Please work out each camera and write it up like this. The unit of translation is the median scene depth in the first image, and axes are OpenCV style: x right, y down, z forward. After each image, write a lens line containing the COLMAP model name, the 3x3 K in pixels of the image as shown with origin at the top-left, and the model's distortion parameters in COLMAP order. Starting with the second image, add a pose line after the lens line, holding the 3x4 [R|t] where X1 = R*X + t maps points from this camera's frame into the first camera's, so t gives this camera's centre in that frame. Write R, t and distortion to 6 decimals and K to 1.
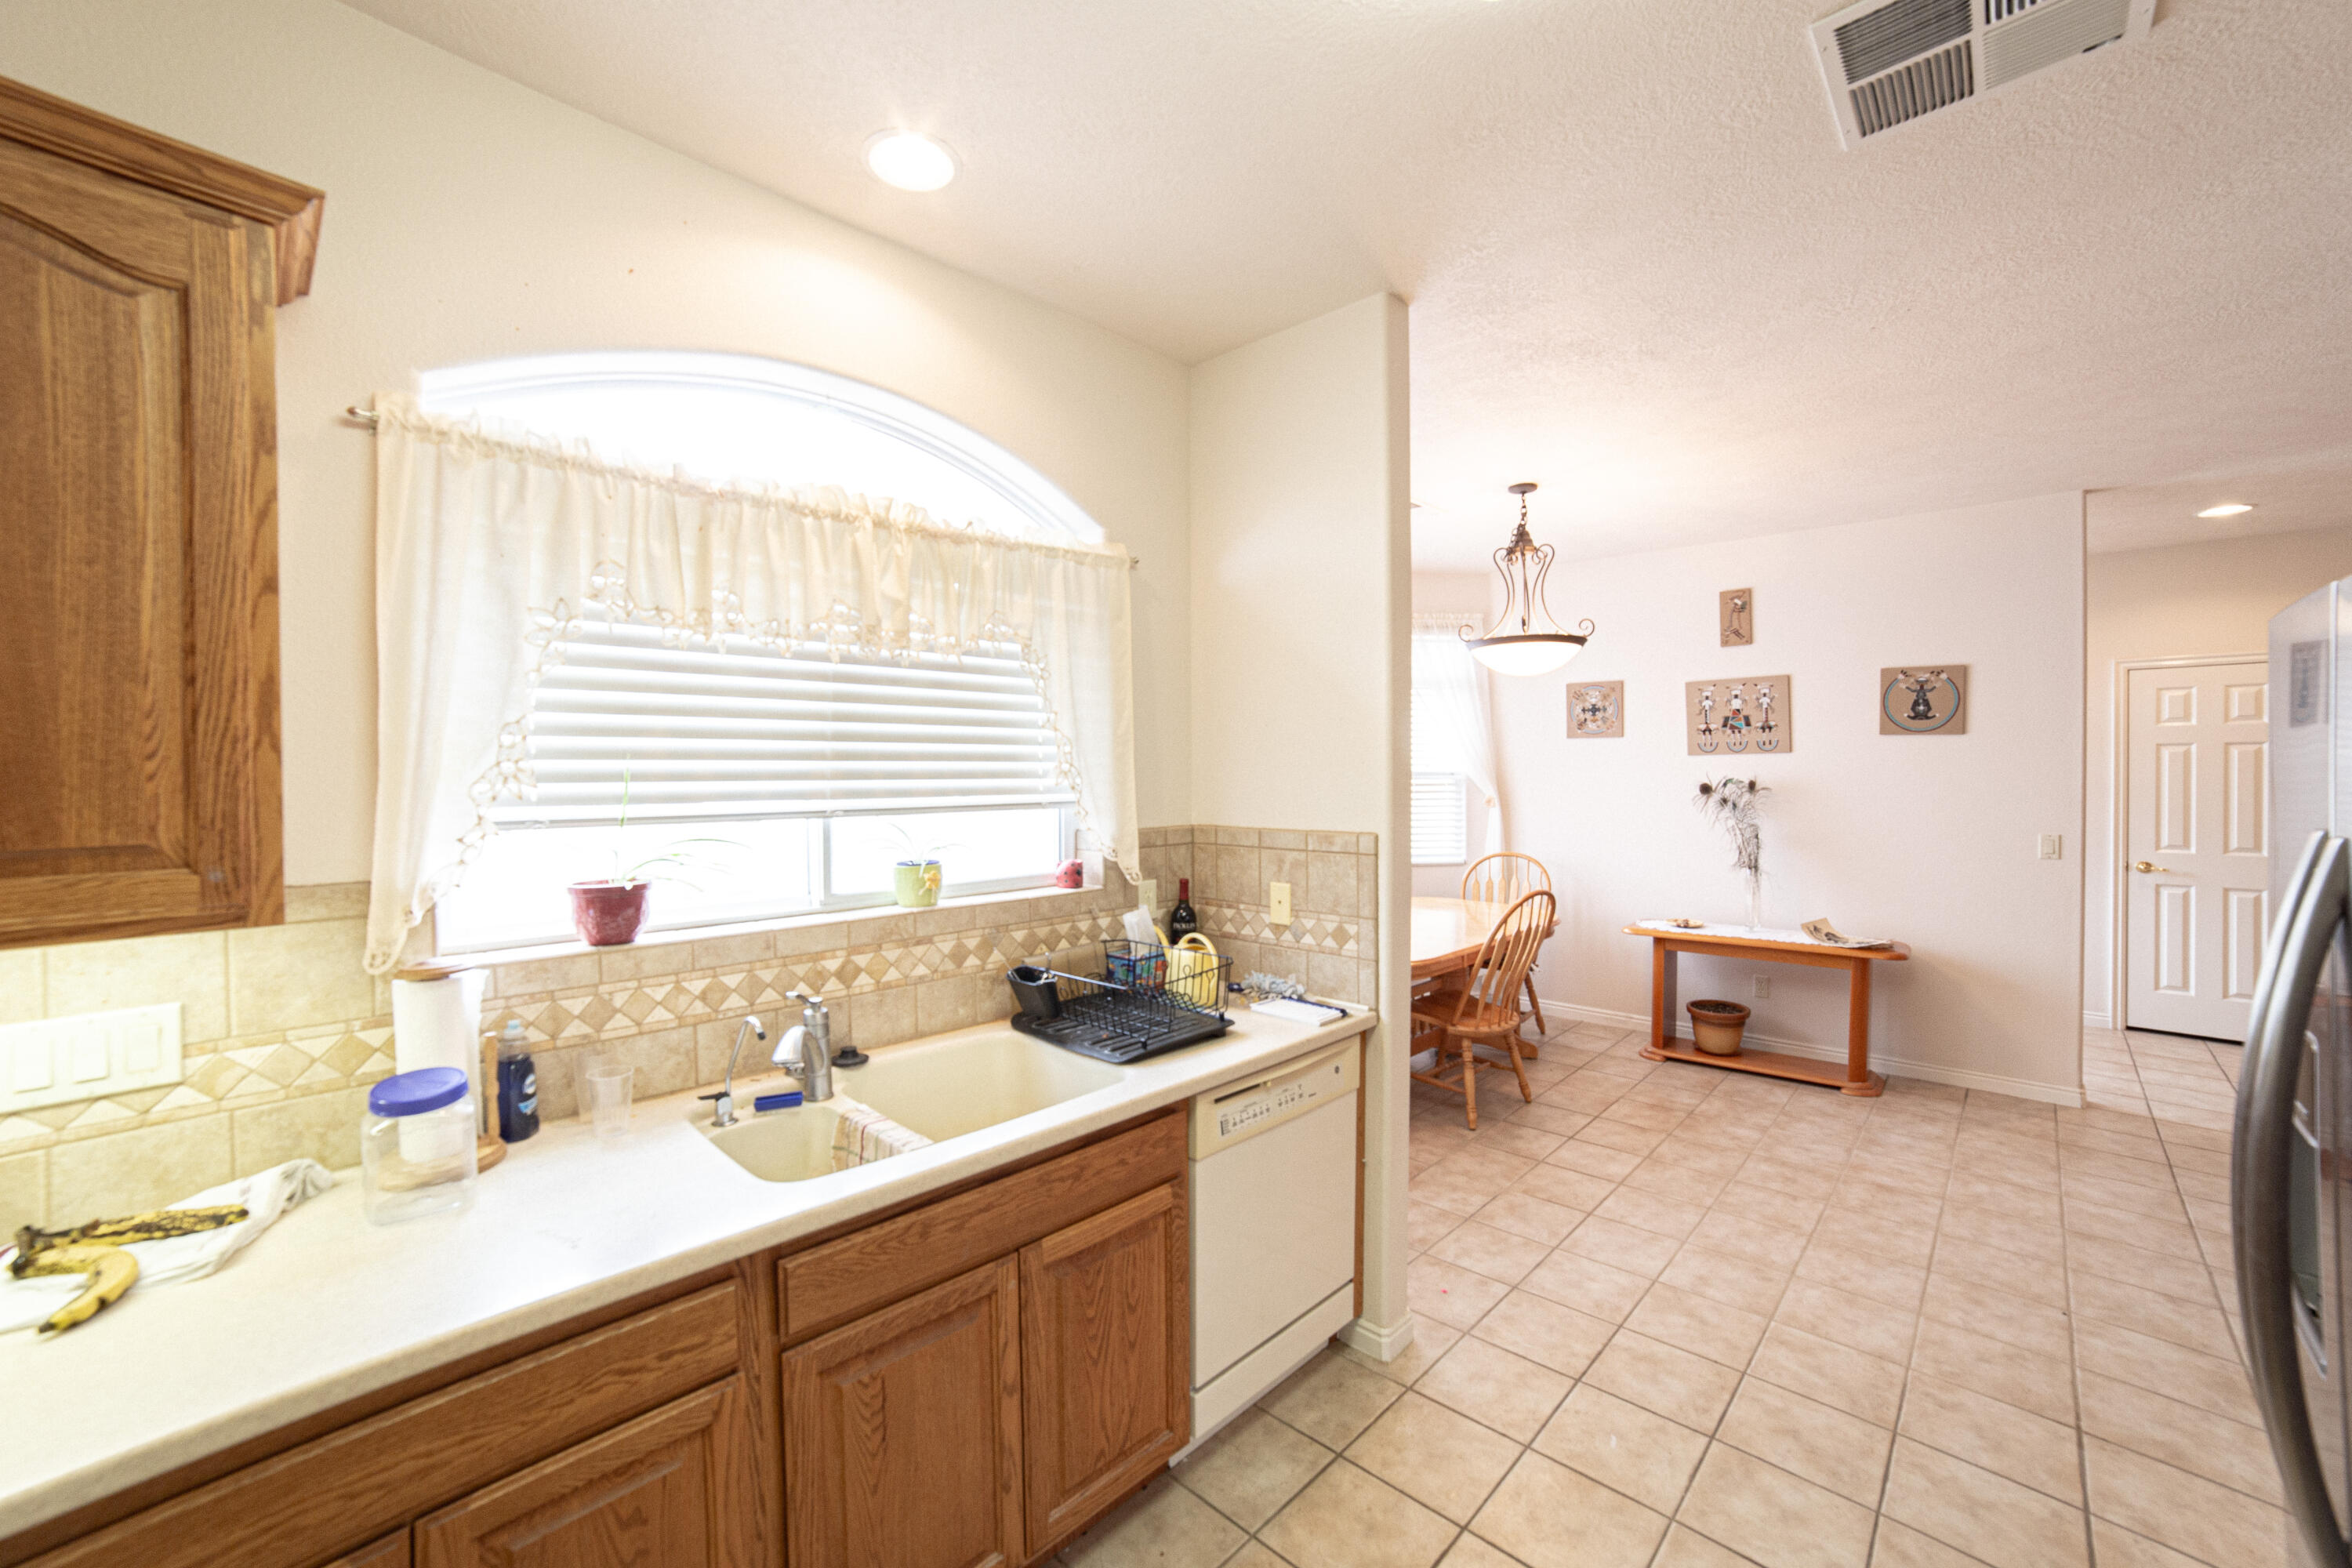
lens RADIAL K [[908.1, 0, 1181.6], [0, 908.1, 773.4], [0, 0, 1]] dist [-0.000659, 0.000100]
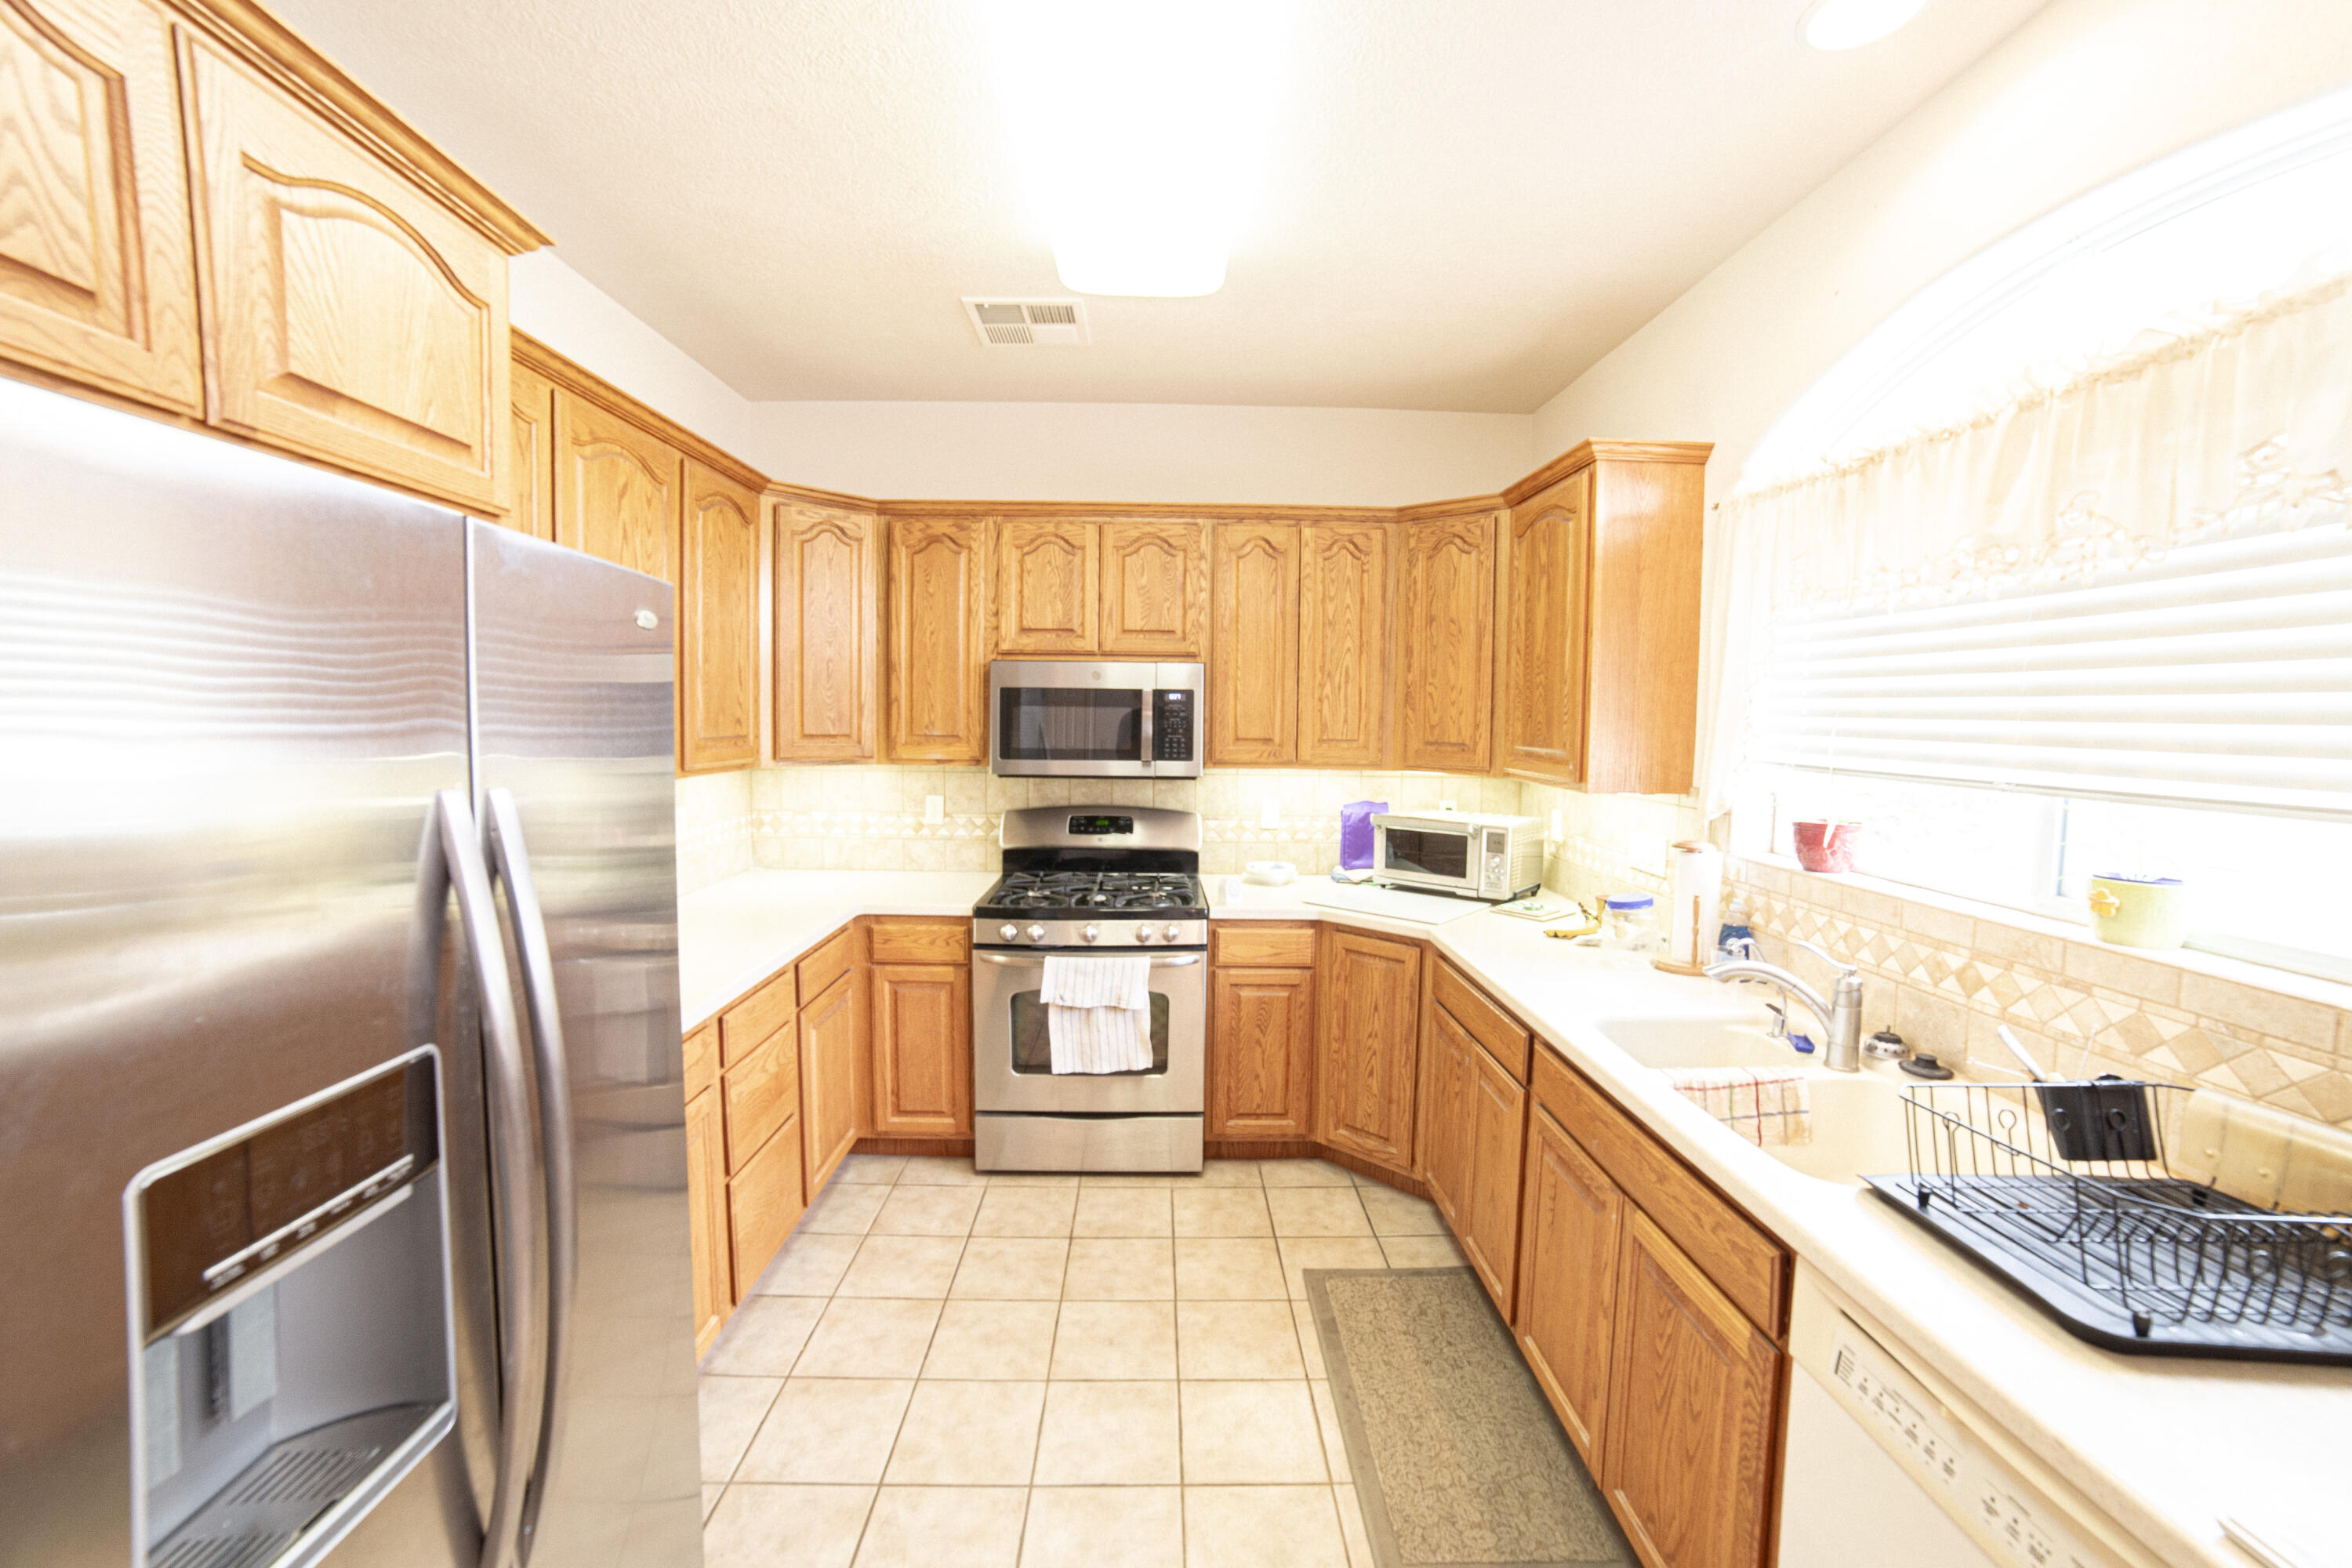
lens RADIAL K [[908.1, 0, 1181.6], [0, 908.1, 773.4], [0, 0, 1]] dist [-0.000659, 0.000100]
pose [[-0.715300, 0.036125, -0.697883, 0.679883], [-0.009967, 0.998034, 0.061878, -0.010936], [0.698746, 0.051218, -0.713534, 1.023781]]
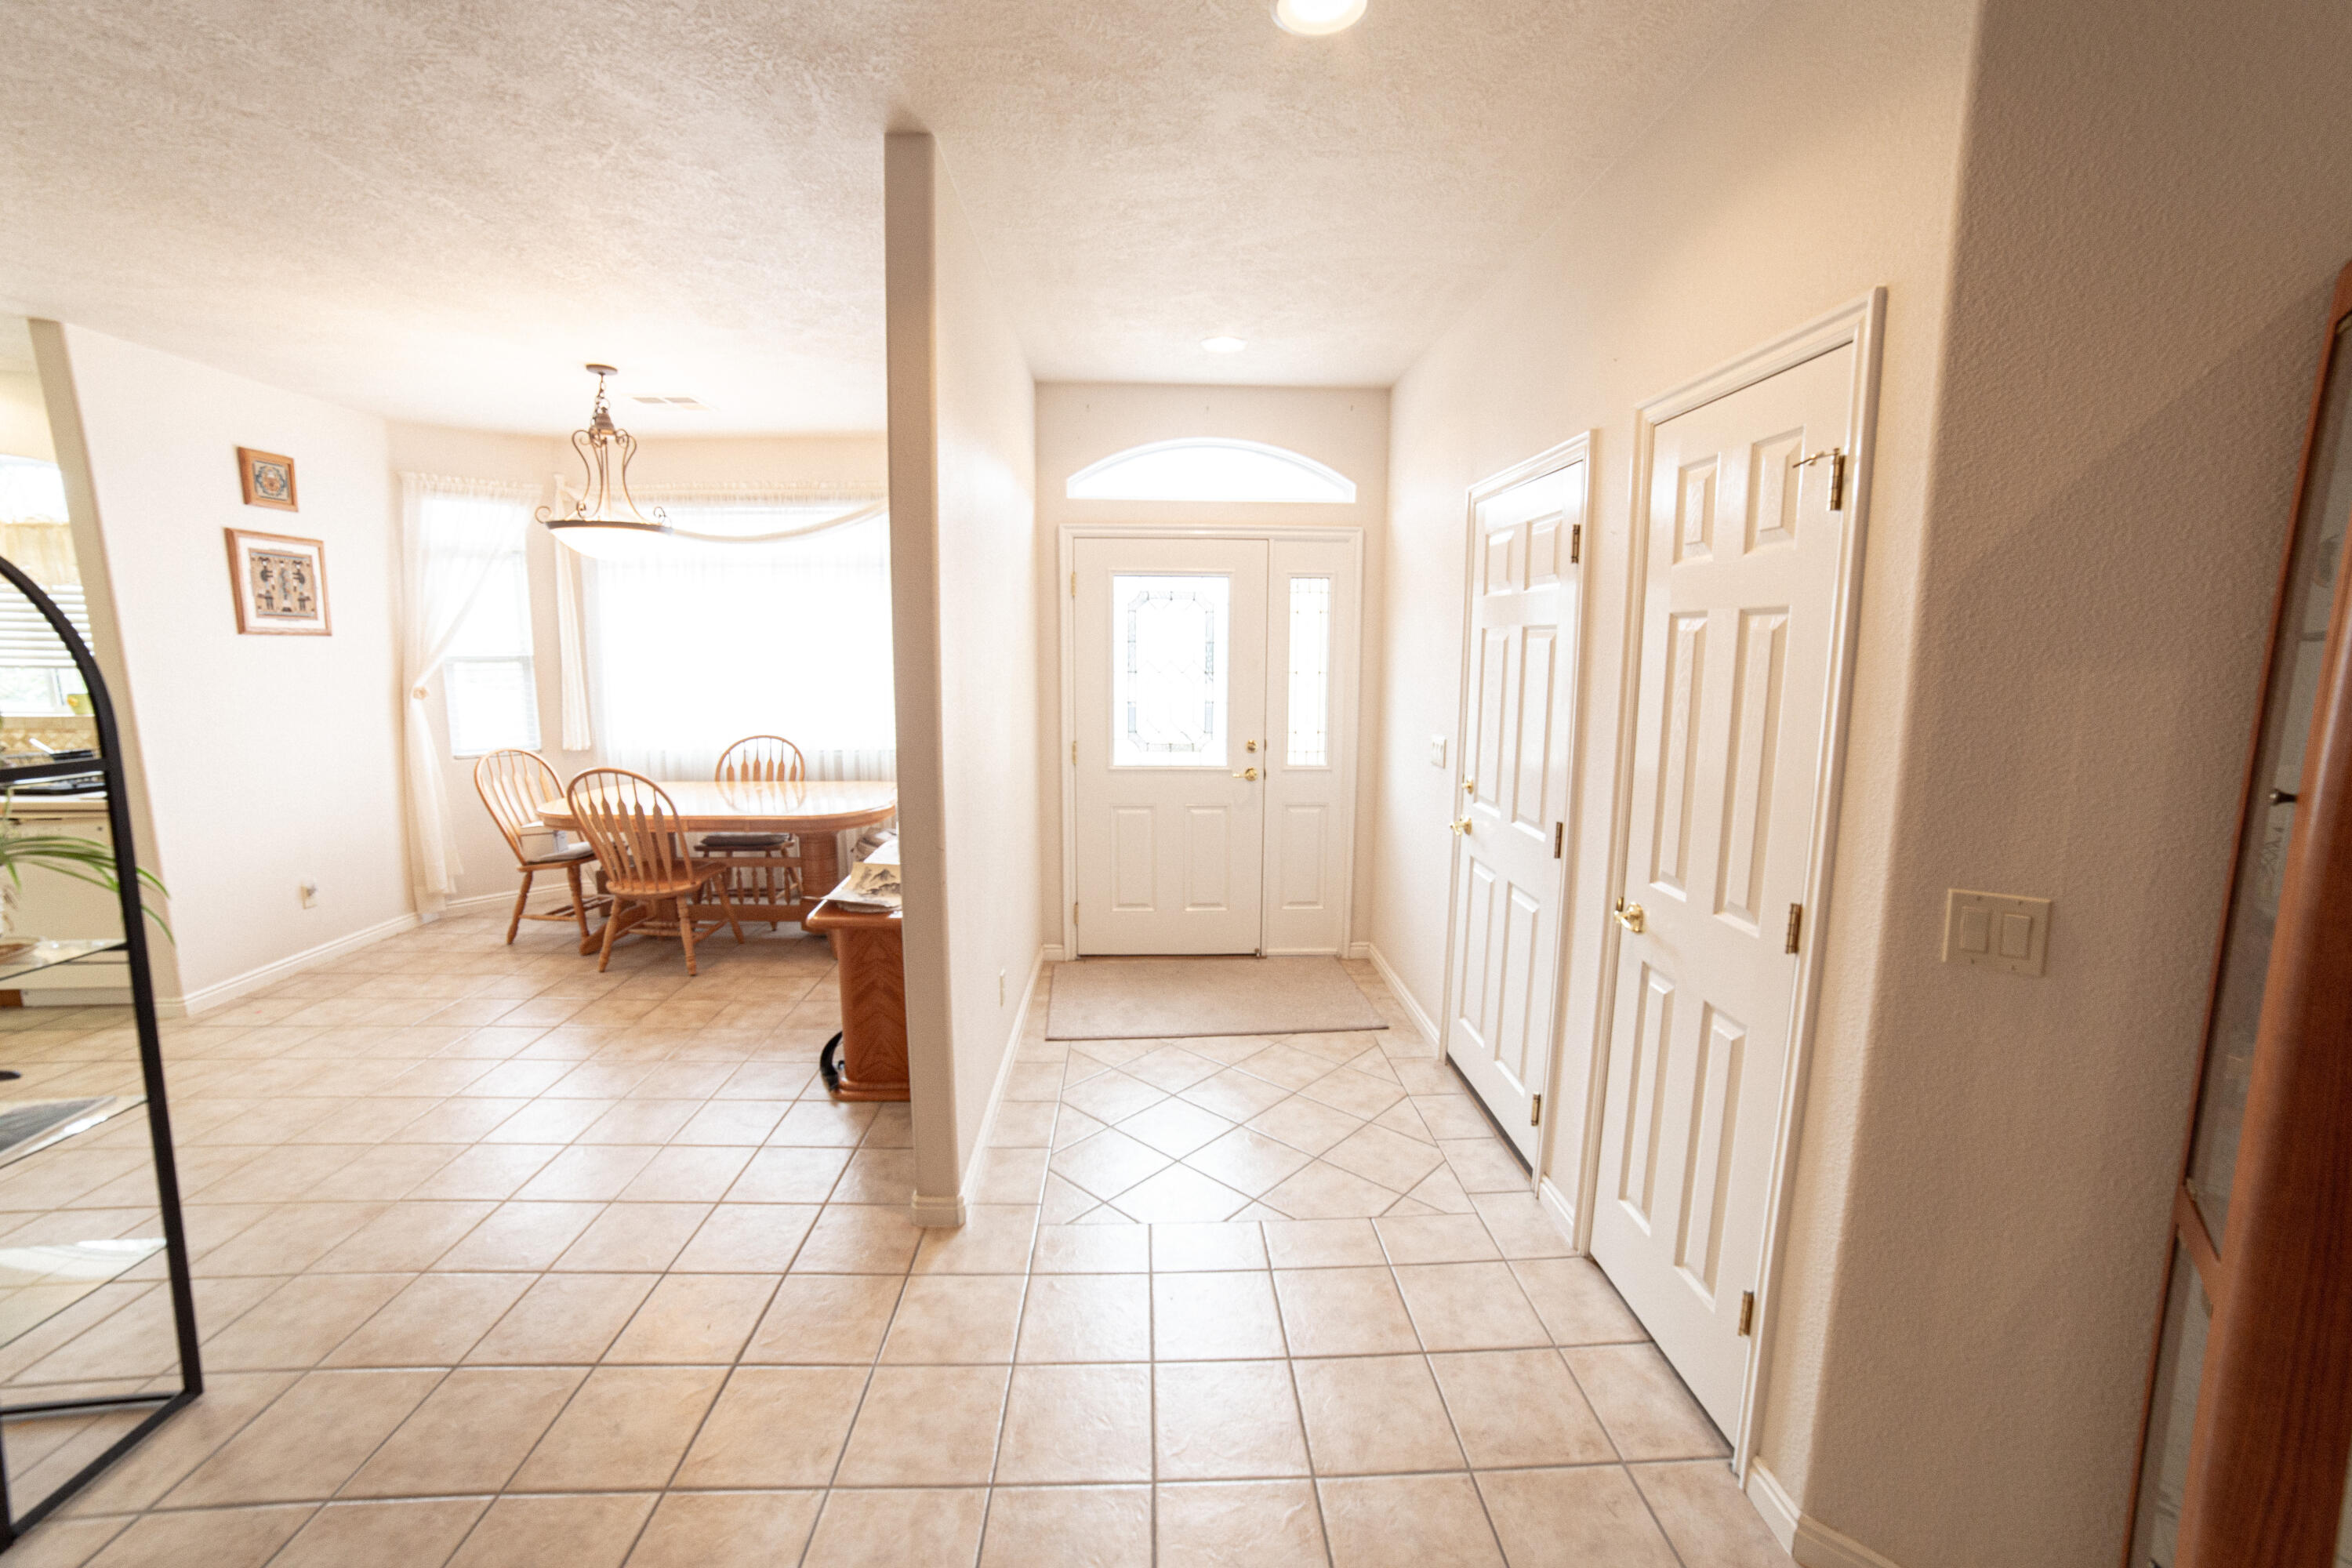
lens RADIAL K [[917.4, 0, 1172.3], [0, 917.4, 757.1], [0, 0, 1]] dist [-0.001058, -0.000090]
pose [[0.709511, 0.101116, -0.697402, 2.907627], [-0.017888, 0.991917, 0.125620, -0.058048], [0.704467, -0.076654, 0.705585, 1.306632]]
